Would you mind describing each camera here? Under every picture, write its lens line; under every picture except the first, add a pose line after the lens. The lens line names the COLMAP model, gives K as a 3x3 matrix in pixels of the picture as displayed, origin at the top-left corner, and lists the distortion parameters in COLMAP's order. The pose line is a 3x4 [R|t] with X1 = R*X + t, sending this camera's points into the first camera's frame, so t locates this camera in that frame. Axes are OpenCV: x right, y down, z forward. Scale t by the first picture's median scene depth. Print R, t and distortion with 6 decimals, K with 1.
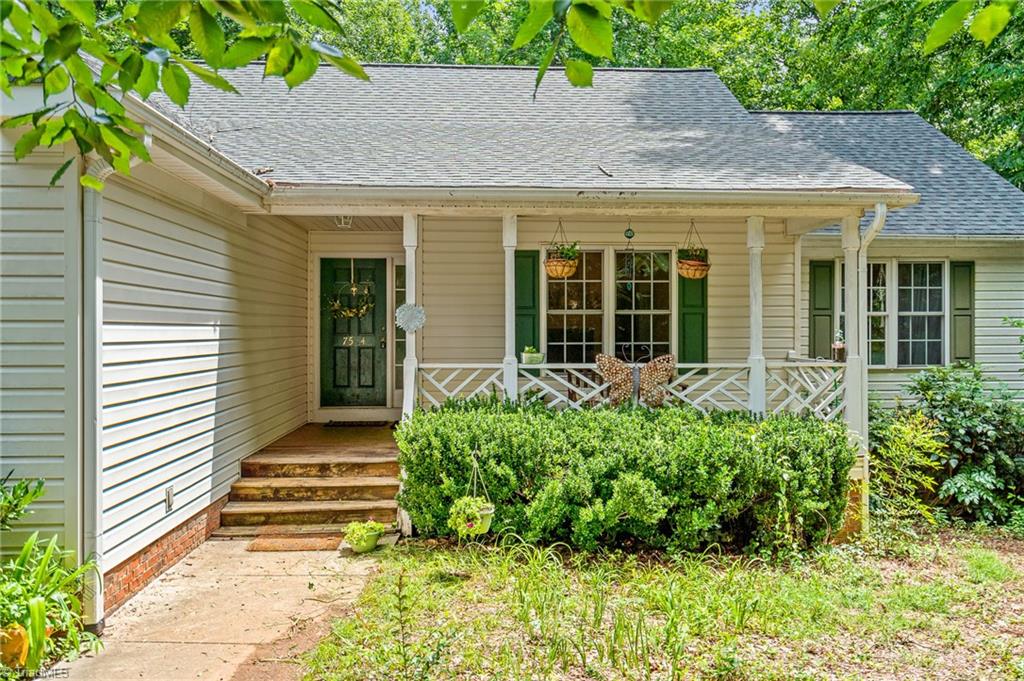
lens RADIAL K [[811.7, 0, 512.0], [0, 811.7, 340.5], [0, 0, 1]] dist [-0.004377, -0.002413]
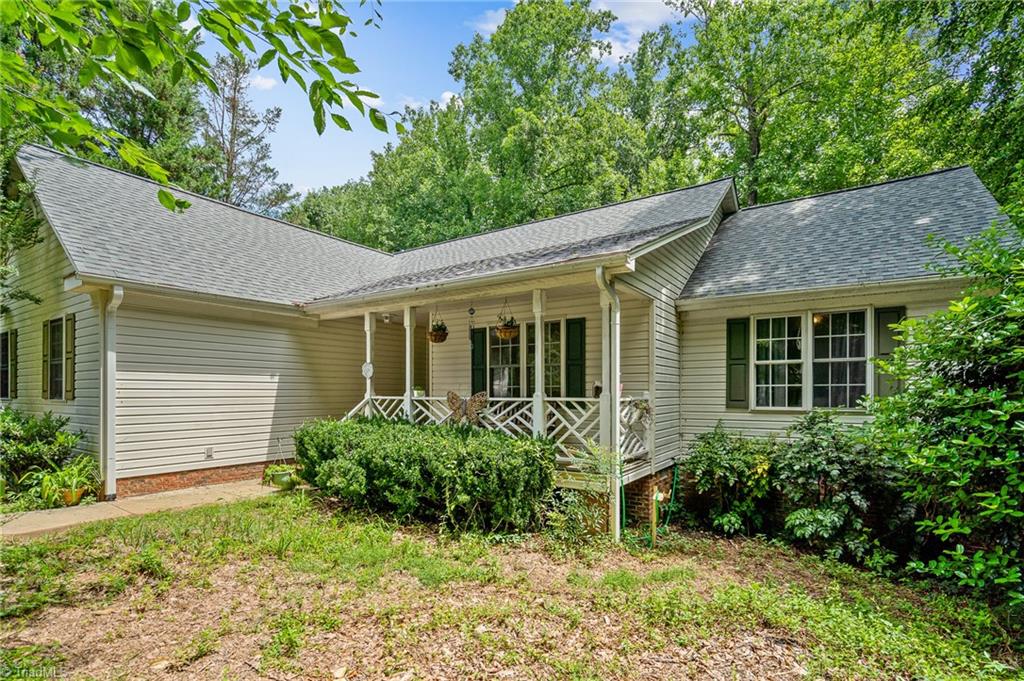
lens RADIAL K [[489.3, 0, 512.1], [0, 489.3, 390.9], [0, 0, 1]] dist [0.001268, 0.000160]
pose [[0.799747, 0.004084, -0.600323, 0.553559], [-0.006865, 0.999974, -0.002343, 0.012694], [0.600298, 0.005996, 0.799754, 0.224007]]
